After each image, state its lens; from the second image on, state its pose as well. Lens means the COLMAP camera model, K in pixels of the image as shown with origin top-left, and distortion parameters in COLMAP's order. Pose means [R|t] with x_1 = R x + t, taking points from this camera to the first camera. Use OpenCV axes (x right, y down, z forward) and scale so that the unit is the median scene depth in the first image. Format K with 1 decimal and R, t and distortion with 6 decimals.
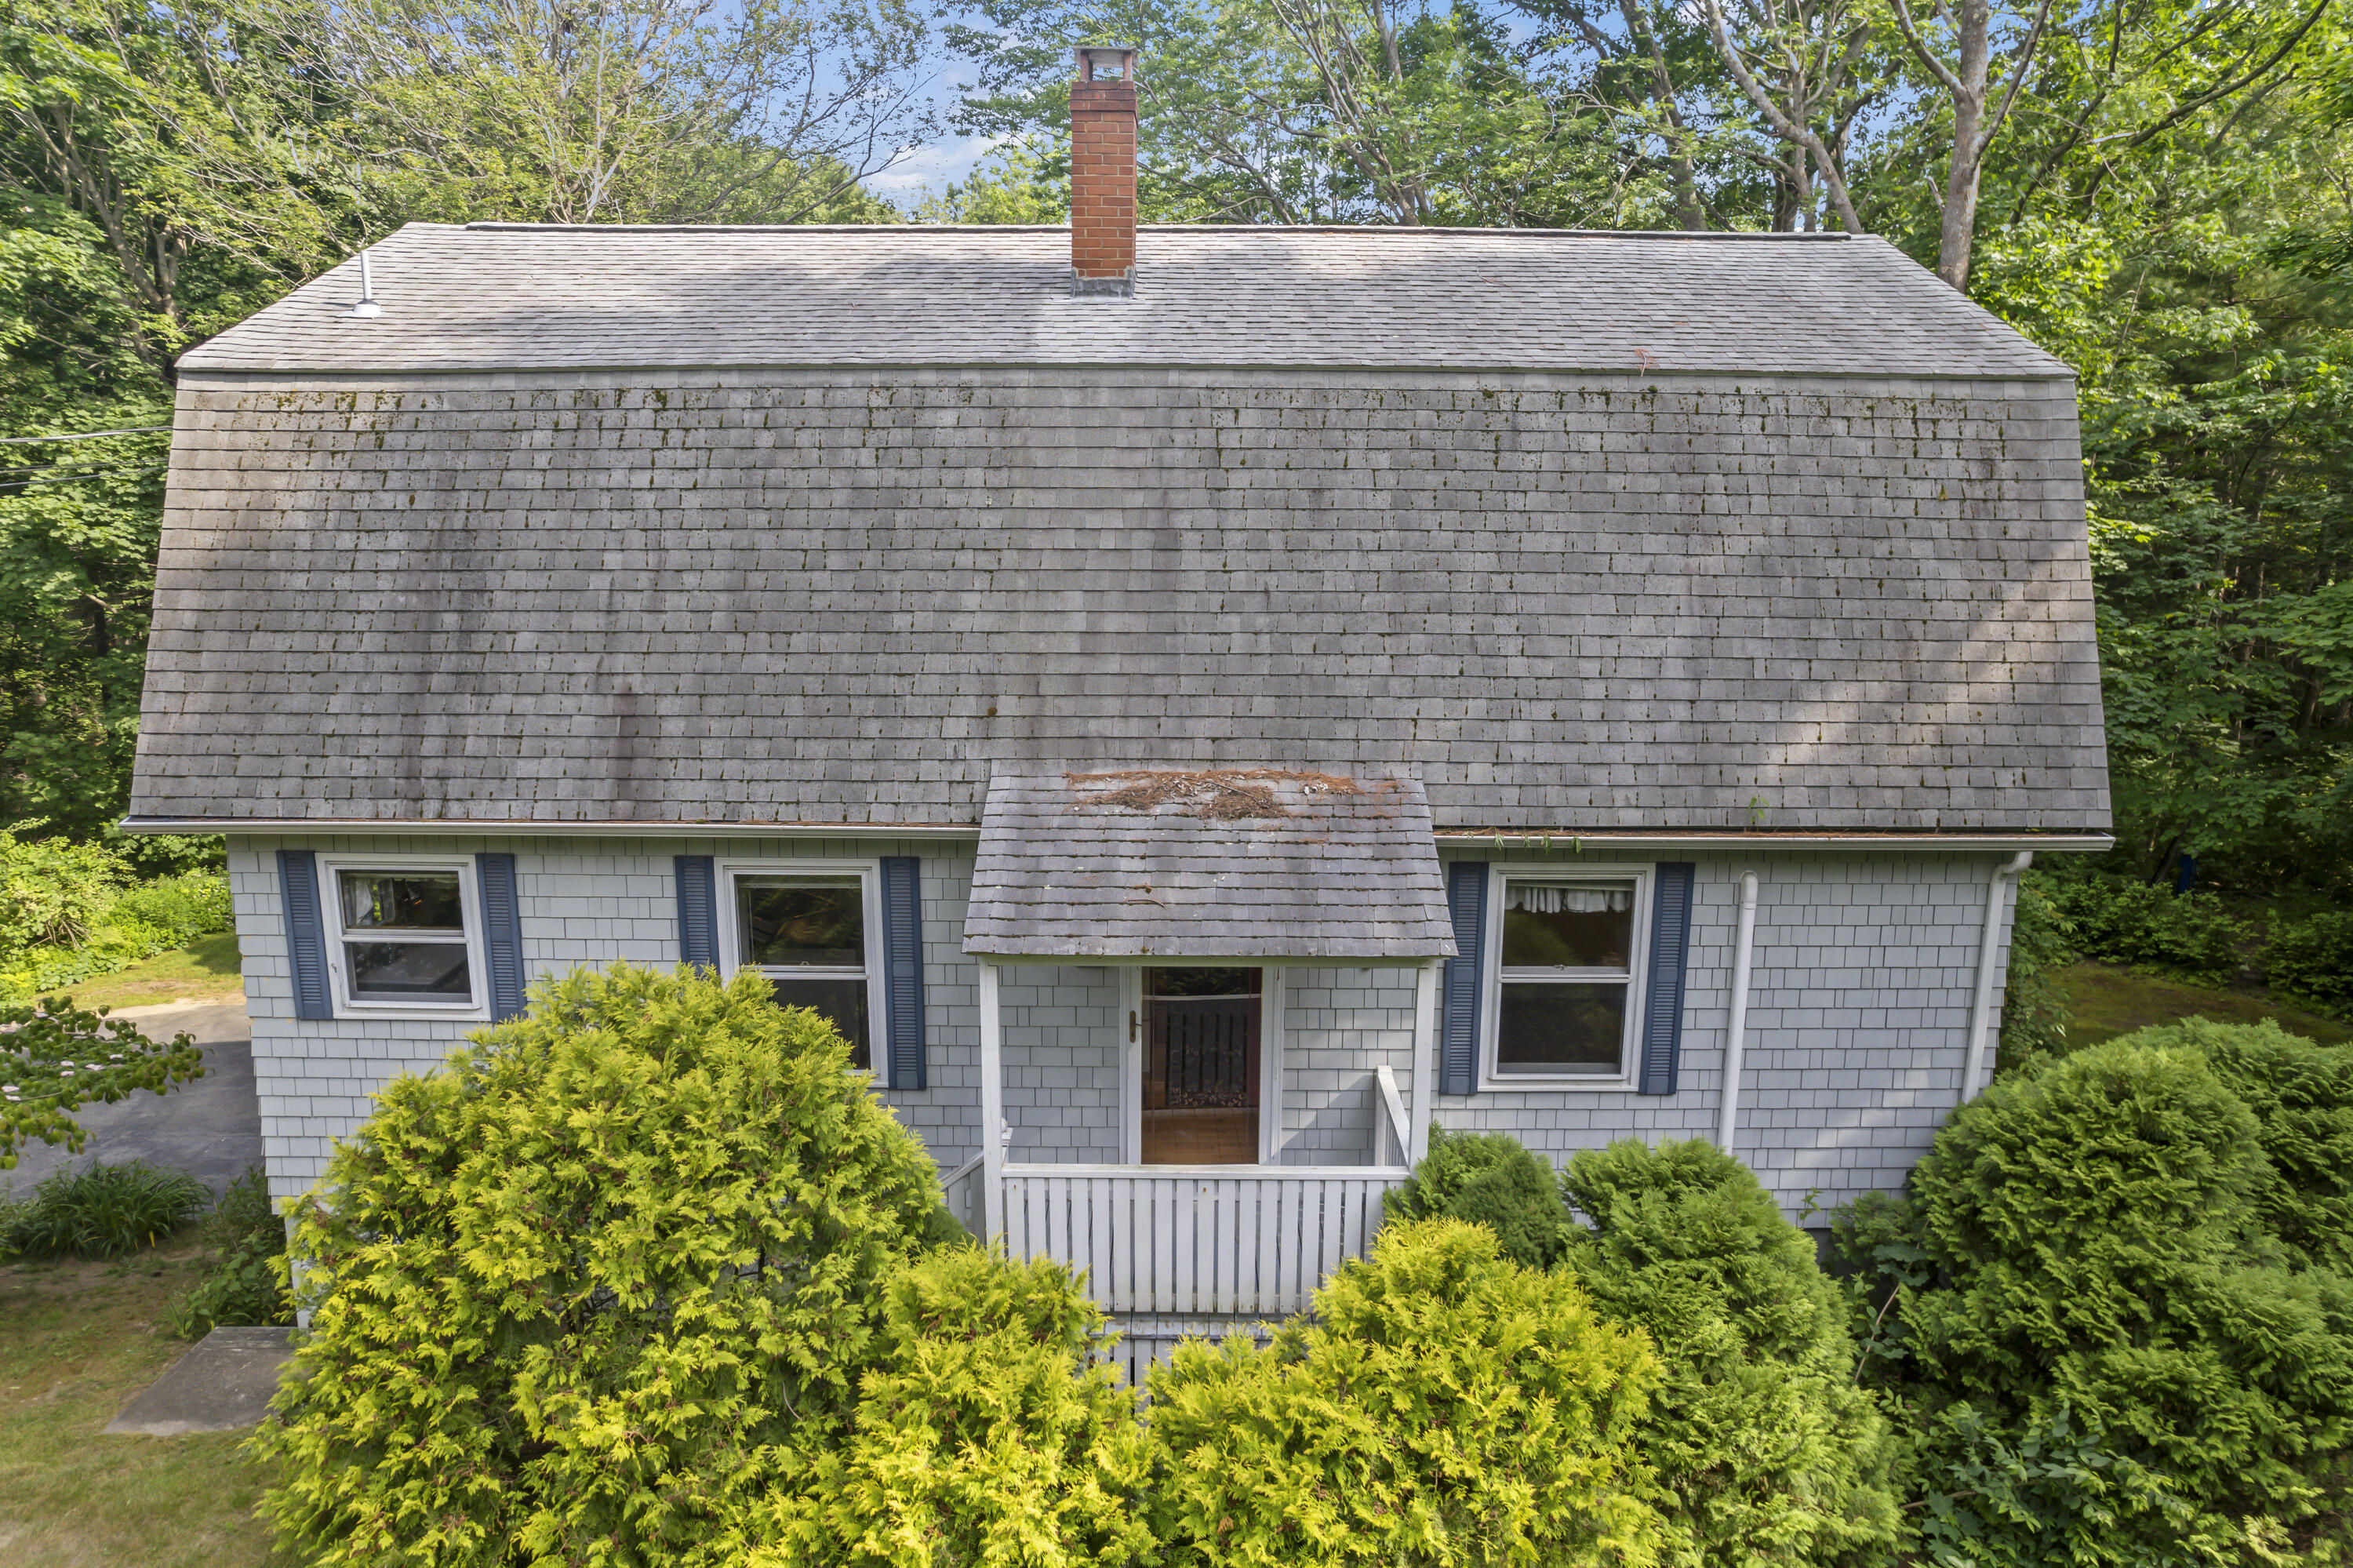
lens RADIAL K [[1470.4, 0, 1176.4], [0, 1470.4, 785.8], [0, 0, 1]] dist [-0.005529, -0.000710]
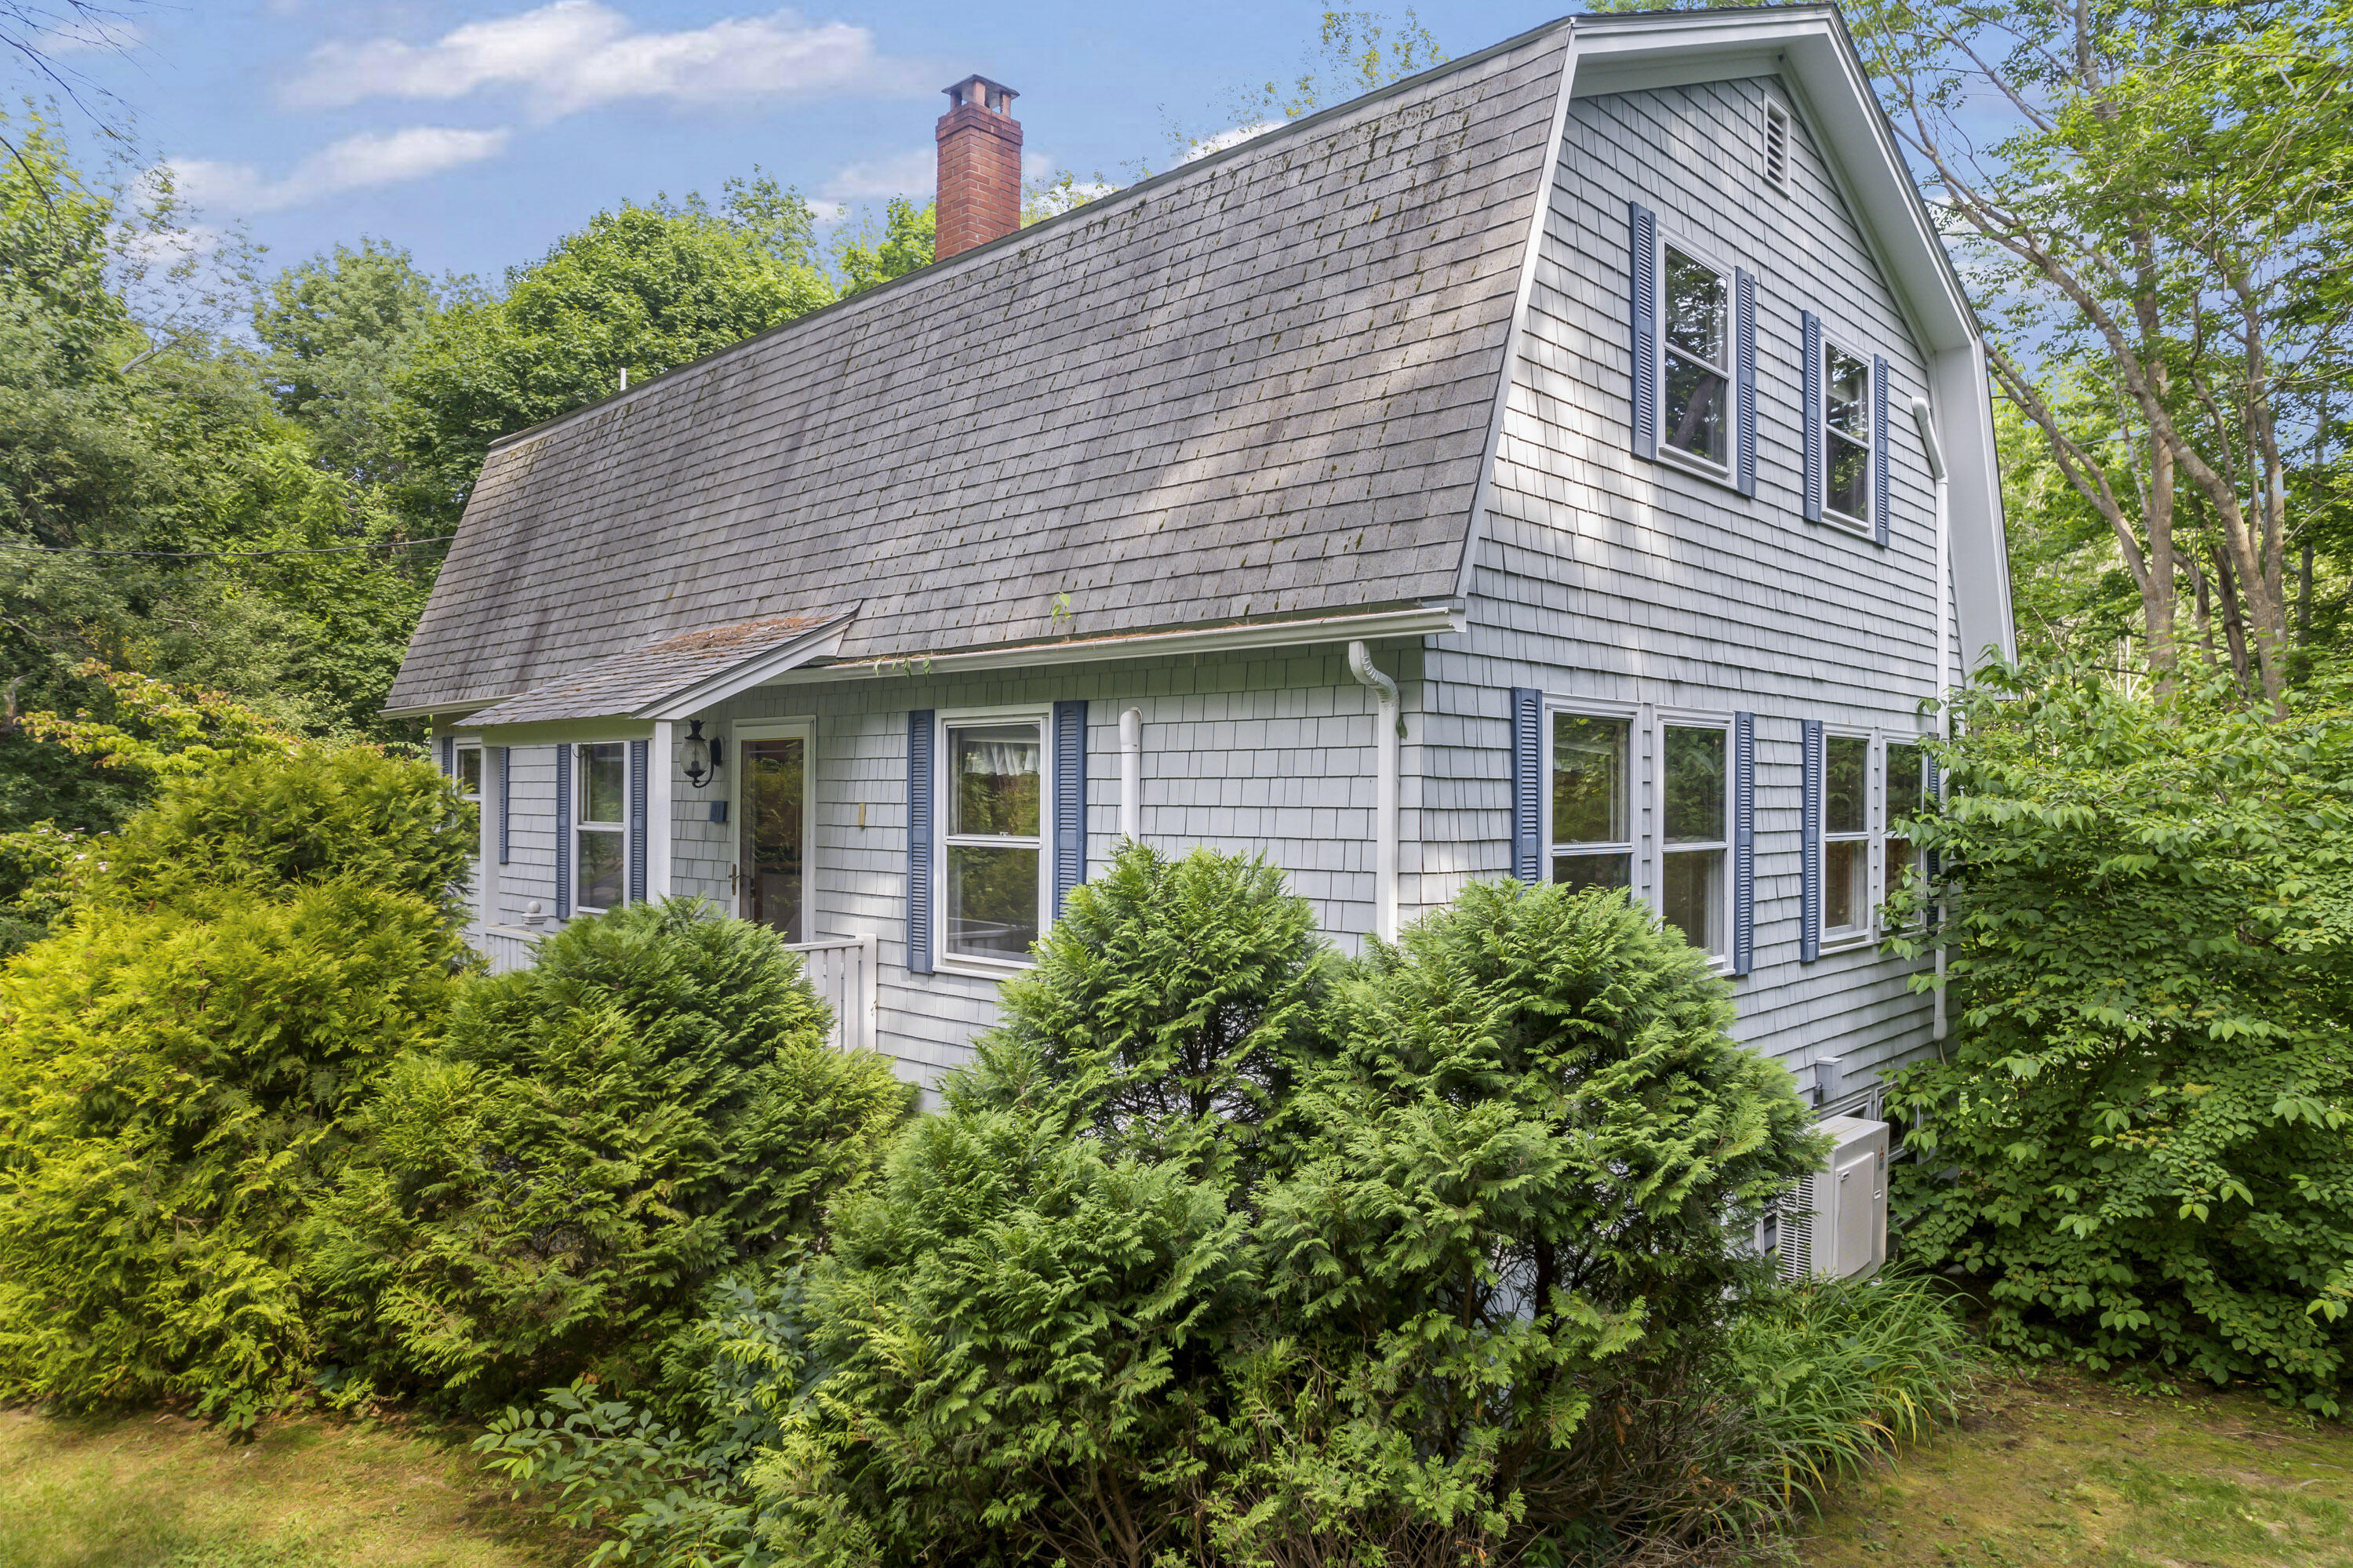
lens RADIAL K [[1470.4, 0, 1174.4], [0, 1470.4, 788.1], [0, 0, 1]] dist [-0.005529, -0.000710]
pose [[0.720236, -0.009413, -0.693666, 0.966101], [-0.143842, 0.976151, -0.162598, 0.229011], [0.678653, 0.216887, 0.701705, 0.455163]]
